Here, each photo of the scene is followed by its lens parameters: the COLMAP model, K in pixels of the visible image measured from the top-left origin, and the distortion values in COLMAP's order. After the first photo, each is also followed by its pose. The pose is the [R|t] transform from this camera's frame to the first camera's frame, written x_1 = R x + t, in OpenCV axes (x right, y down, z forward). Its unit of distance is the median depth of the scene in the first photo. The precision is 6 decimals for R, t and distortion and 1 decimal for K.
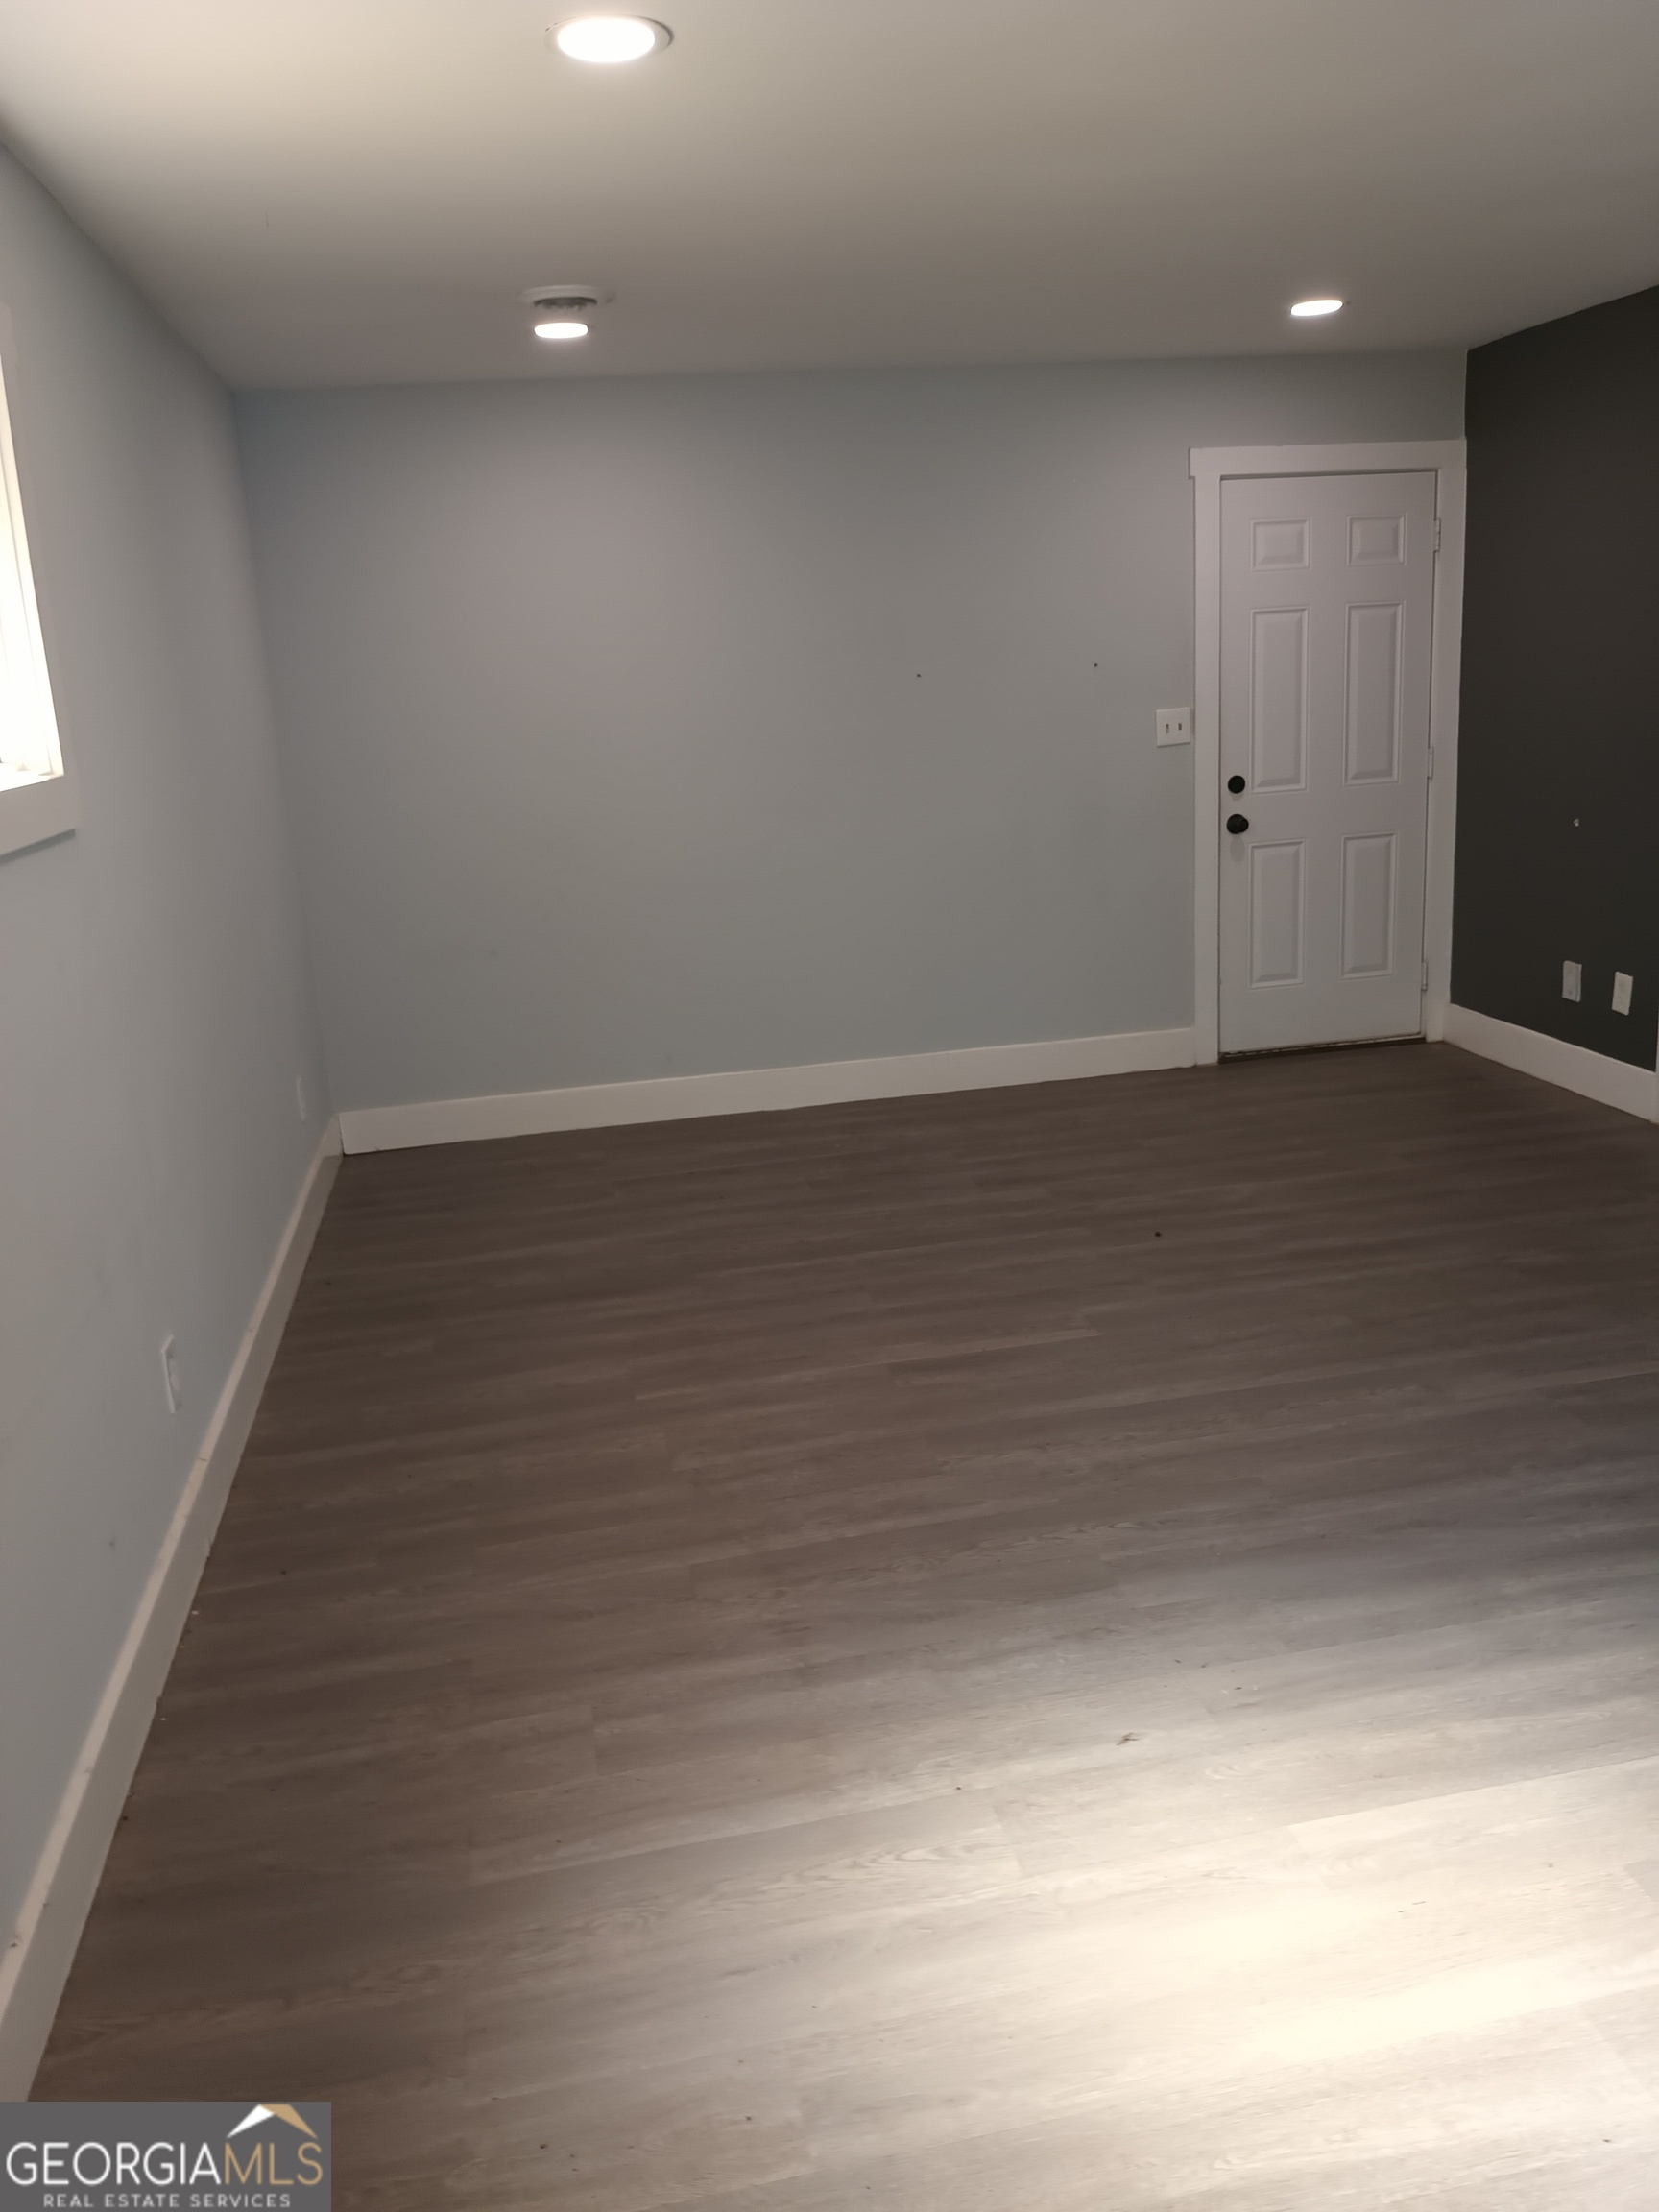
lens RADIAL K [[1674.9, 0, 829.5], [0, 1674.9, 1106.0], [0, 0, 1]] dist [0.010982, -0.056938]
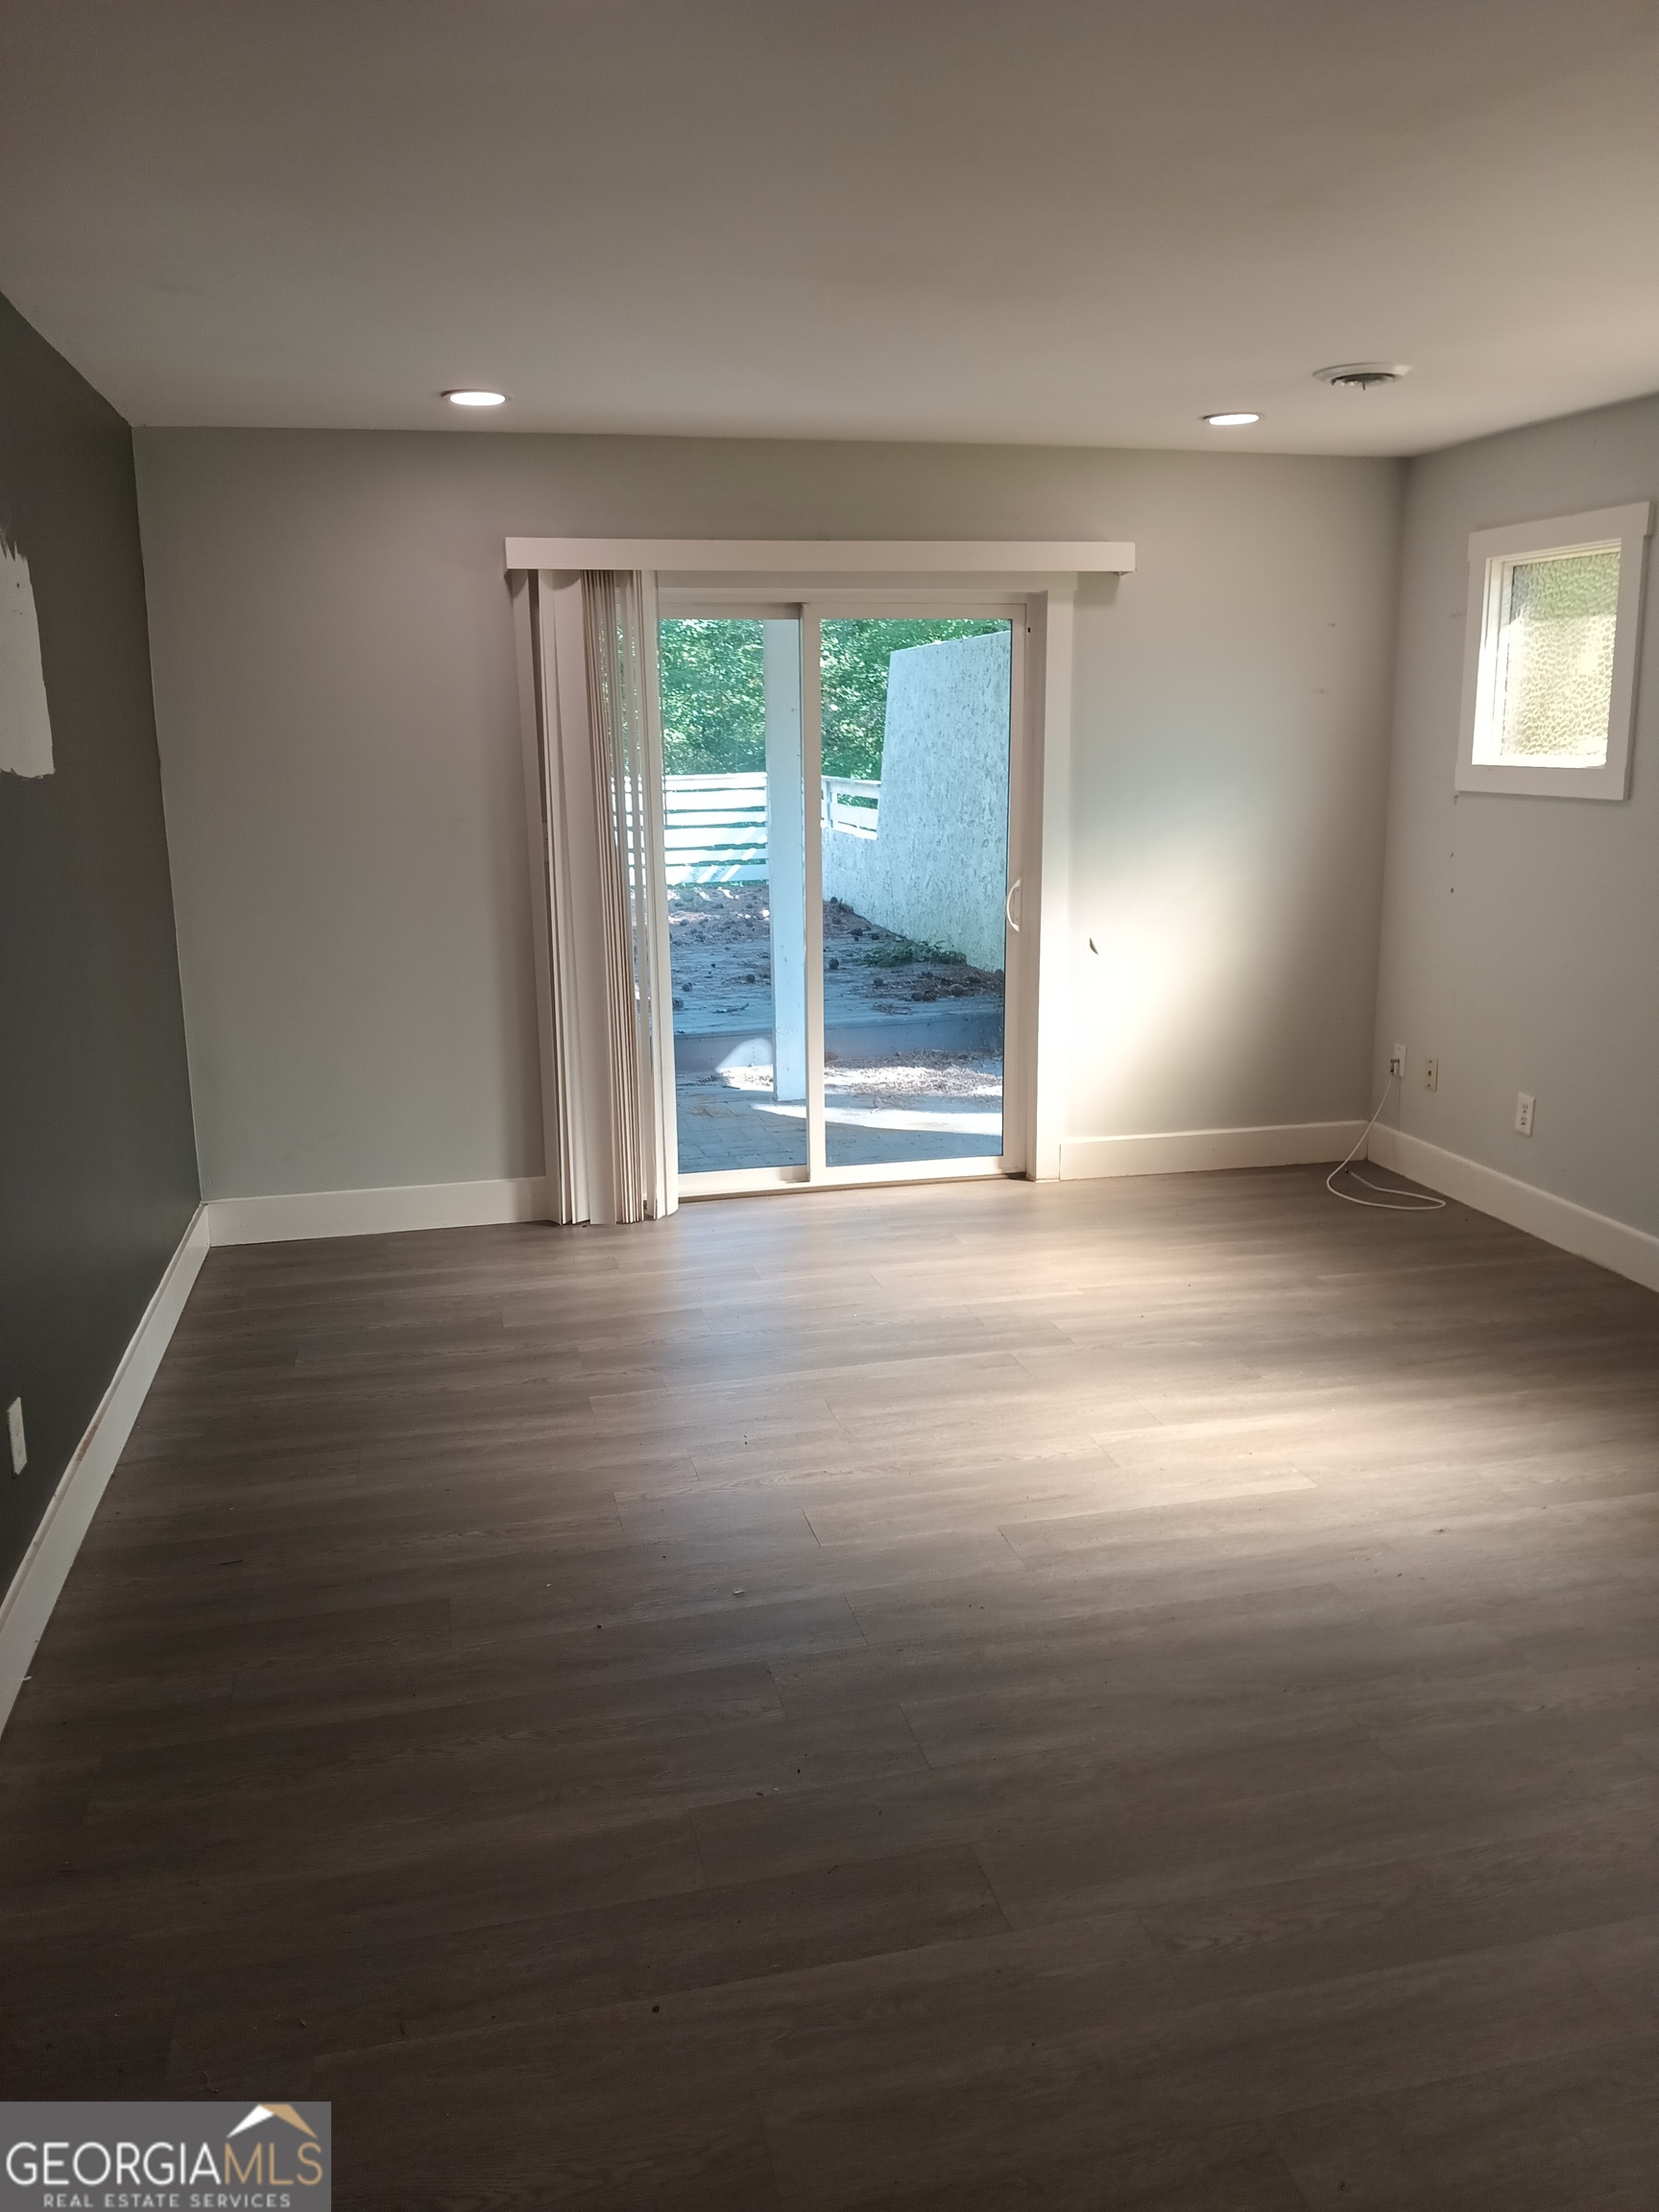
lens RADIAL K [[1674.9, 0, 829.5], [0, 1674.9, 1106.0], [0, 0, 1]] dist [0.010982, -0.056938]
pose [[-0.996959, 0.071941, -0.029940, 0.673385], [0.049268, 0.879641, 0.473079, -0.584965], [0.060370, 0.470166, -0.880511, 1.956099]]
